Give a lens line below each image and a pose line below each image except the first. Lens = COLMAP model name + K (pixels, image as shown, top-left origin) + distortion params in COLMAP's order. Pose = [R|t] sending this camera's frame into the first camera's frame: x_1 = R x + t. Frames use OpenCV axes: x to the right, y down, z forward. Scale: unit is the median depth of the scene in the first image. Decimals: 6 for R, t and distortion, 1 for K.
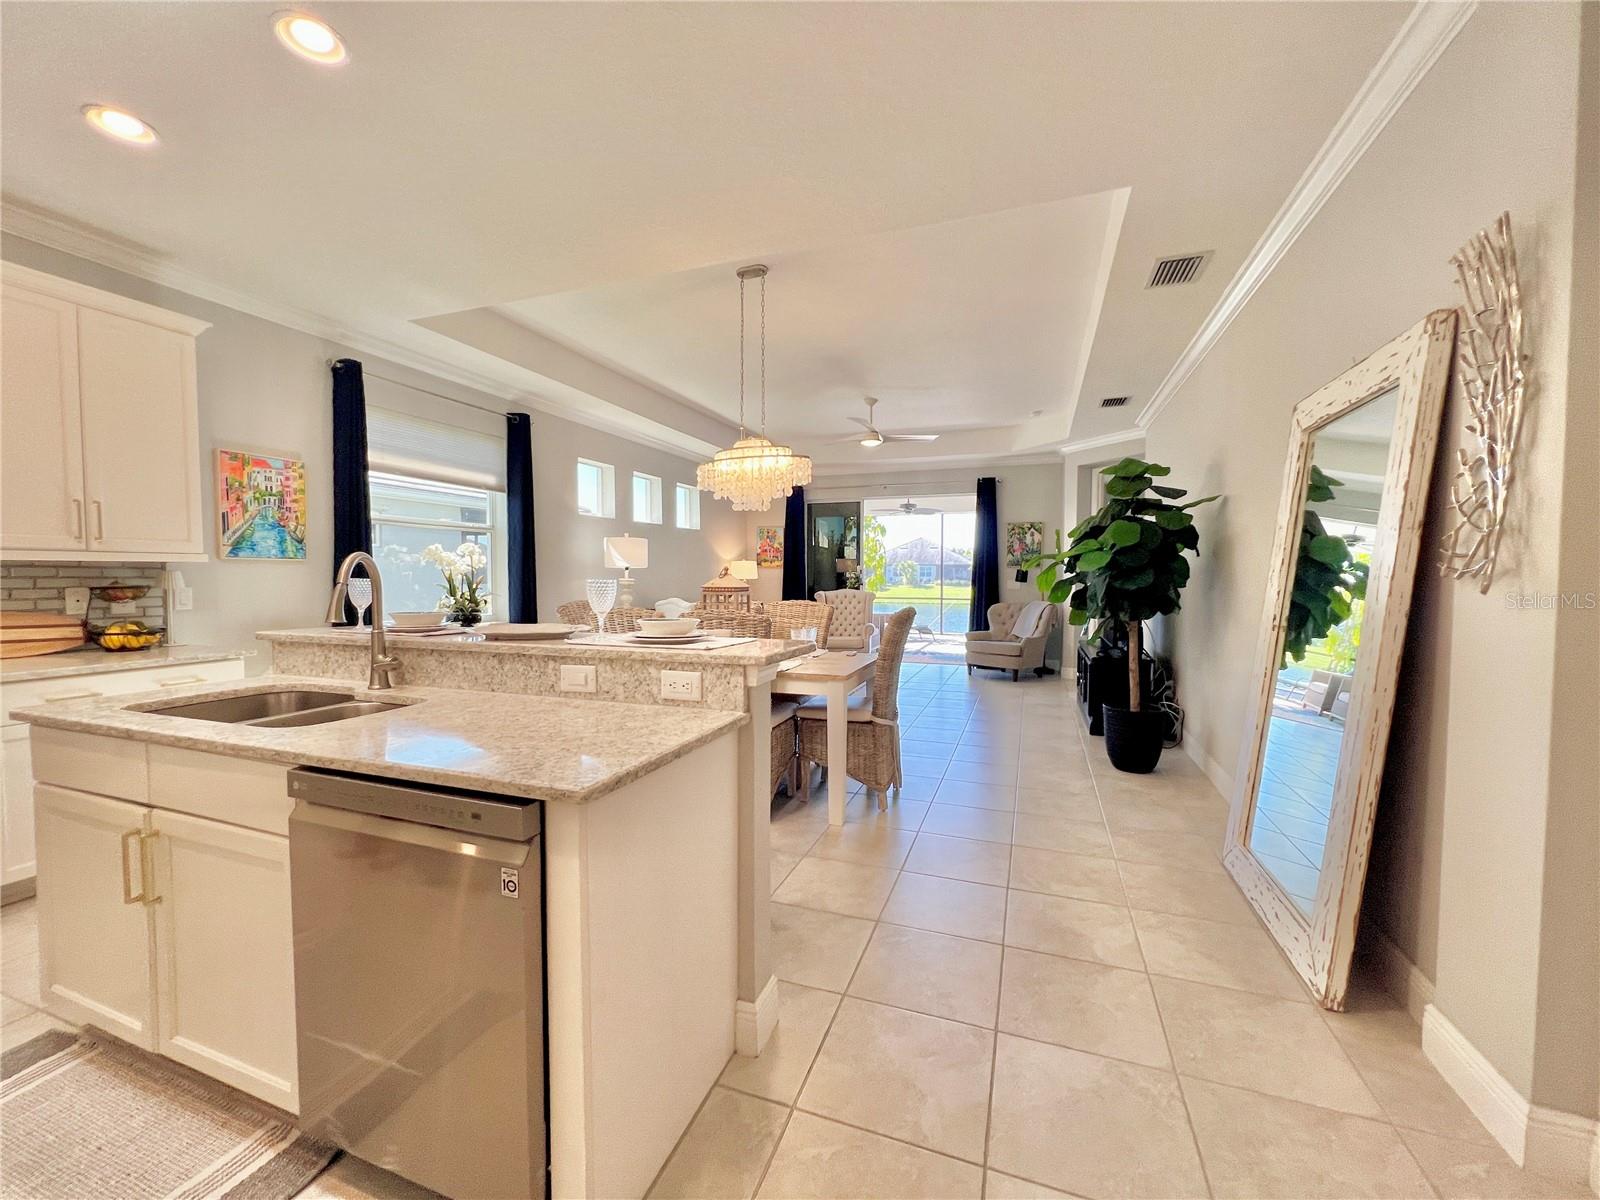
lens RADIAL K [[642.3, 0, 798.5], [0, 642.3, 598.4], [0, 0, 1]] dist [-0.005234, 0.001073]
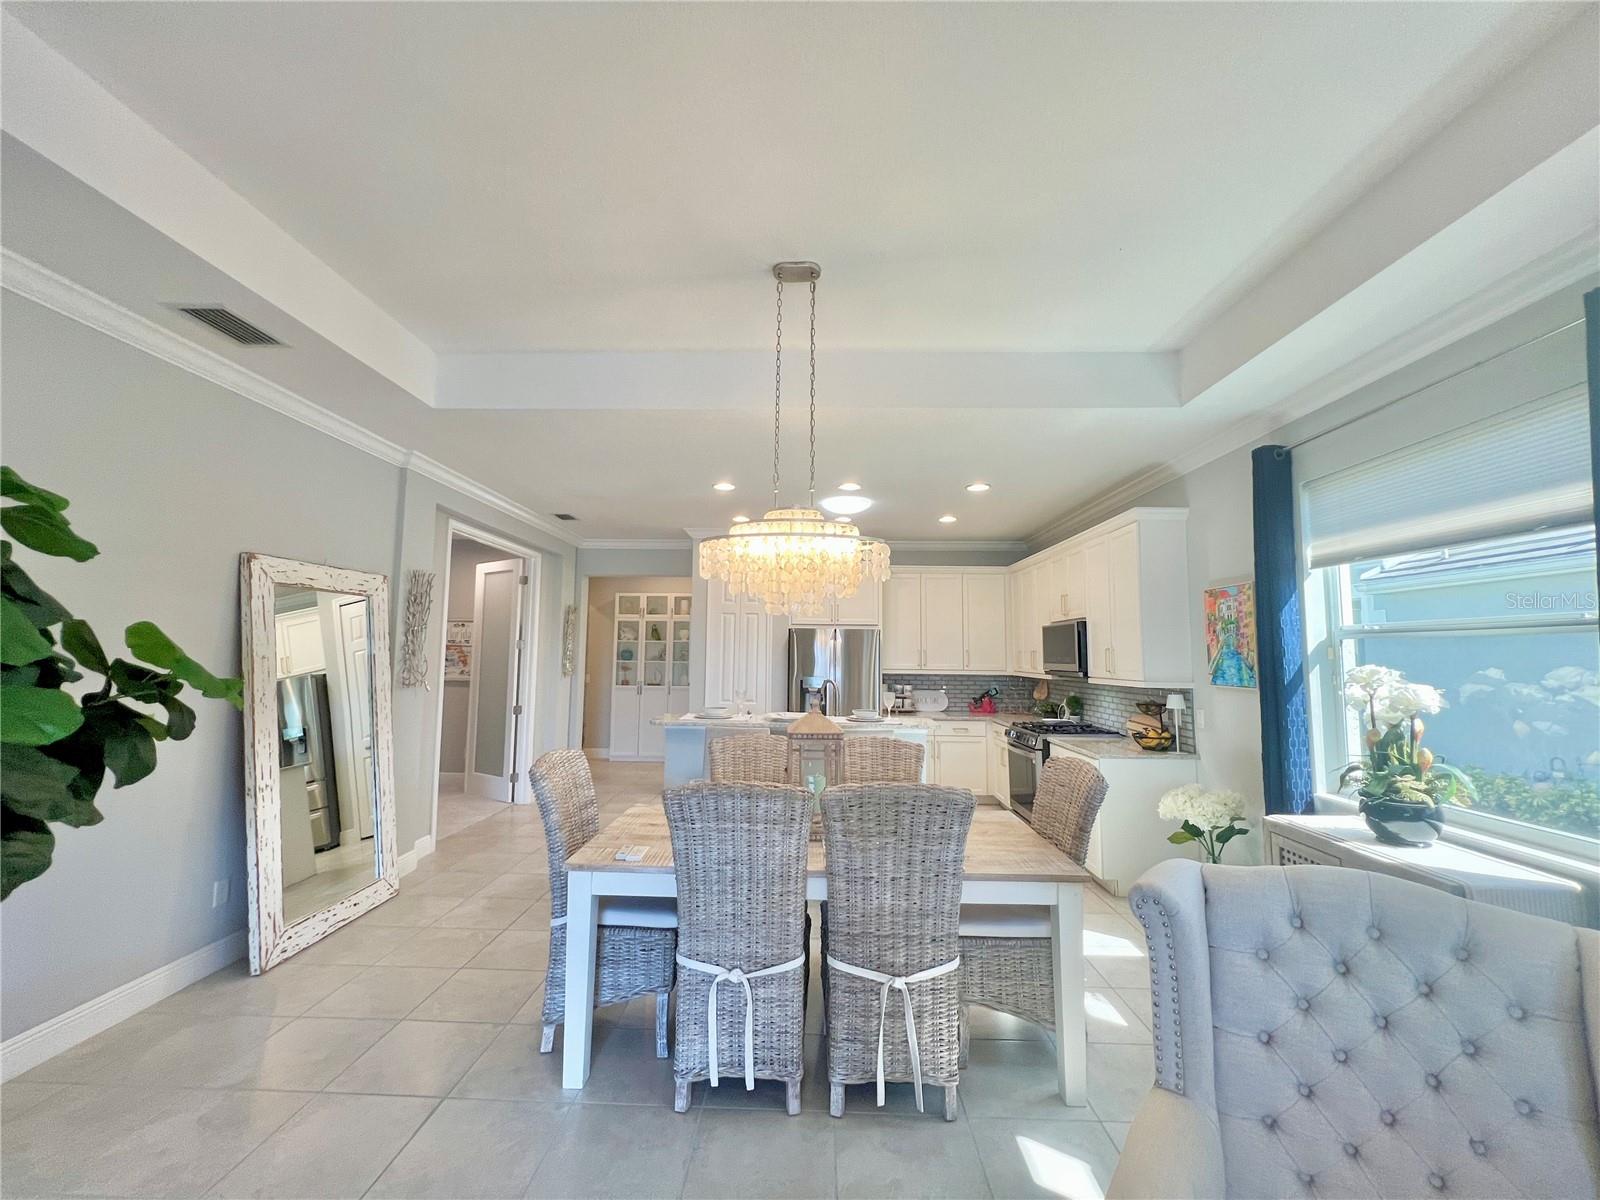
lens RADIAL K [[642.3, 0, 798.9], [0, 642.3, 600.5], [0, 0, 1]] dist [-0.005234, 0.001073]
pose [[-0.947261, -0.041325, -0.317787, 0.137715], [-0.026314, 0.998332, -0.051387, -0.129181], [0.319380, -0.040314, -0.946769, 1.756433]]
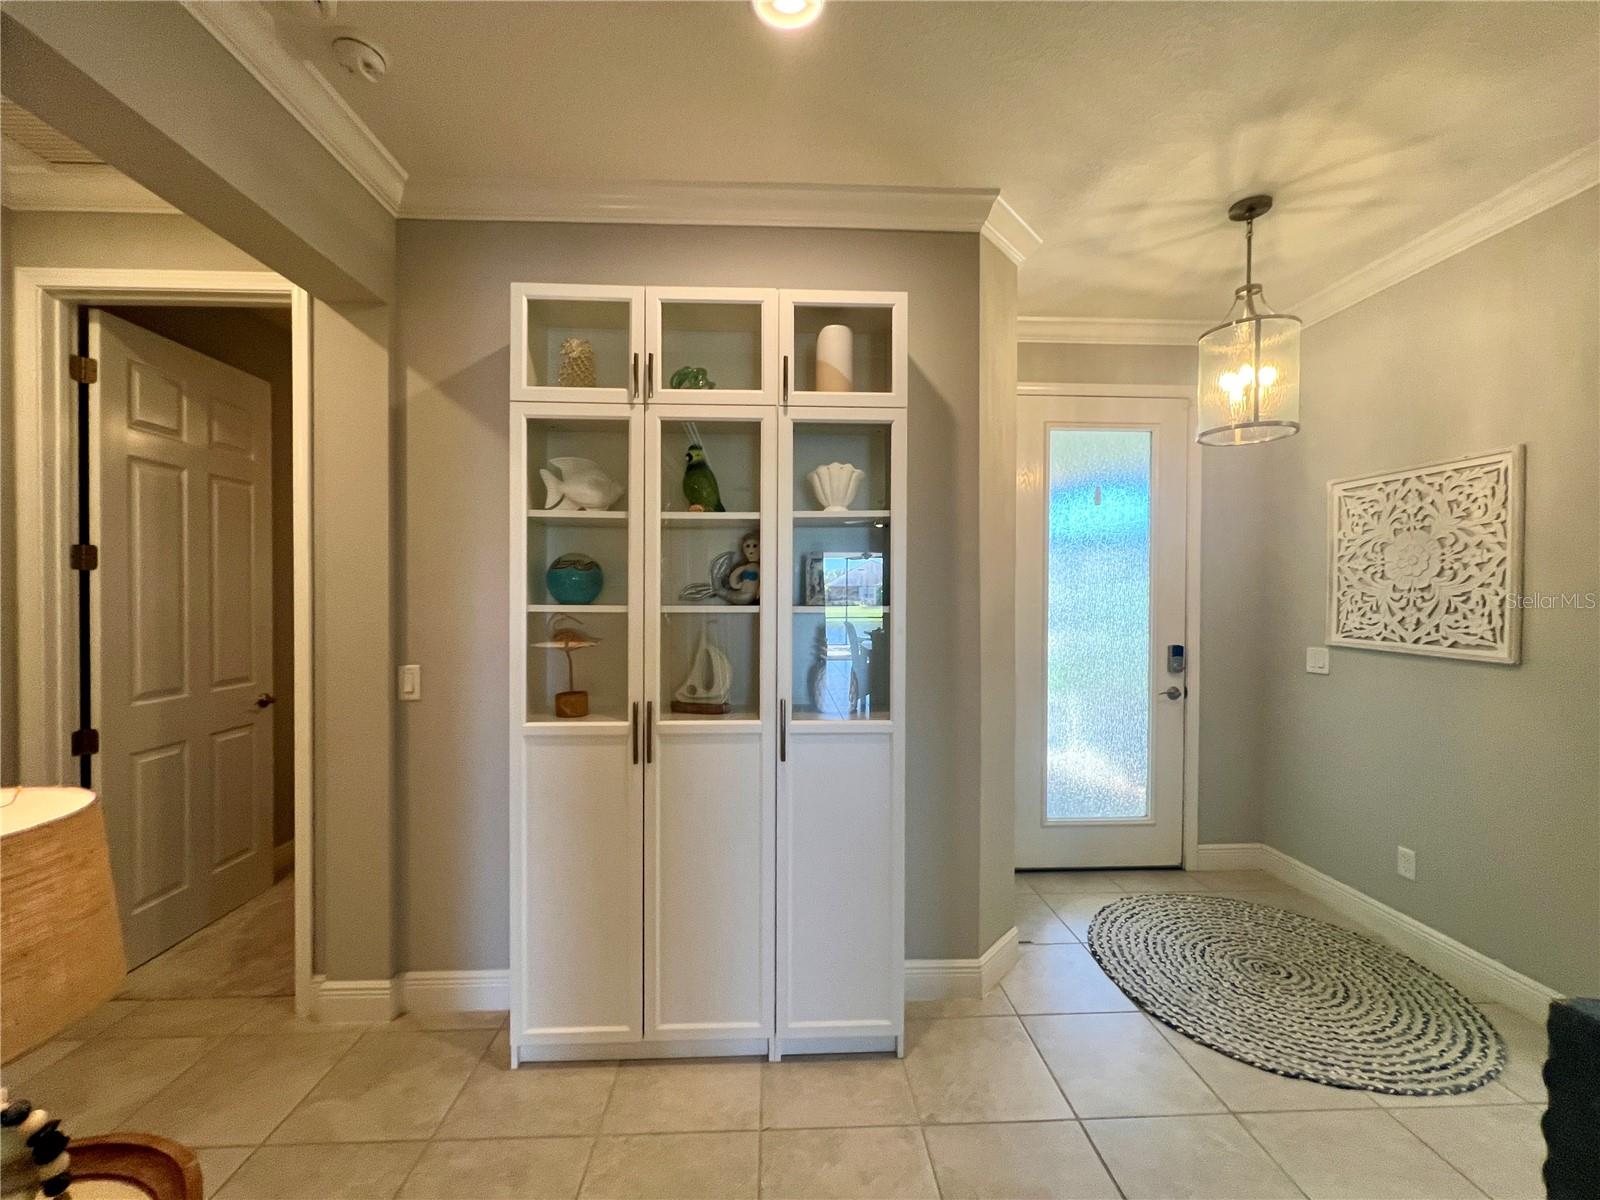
lens RADIAL K [[642.3, 0, 804.5], [0, 642.3, 588.4], [0, 0, 1]] dist [-0.005234, 0.001073]
pose [[-0.926689, -0.006102, -0.375779, -0.006407], [-0.020625, 0.999187, 0.034638, -0.041558], [0.375263, 0.039849, -0.926062, -0.265956]]
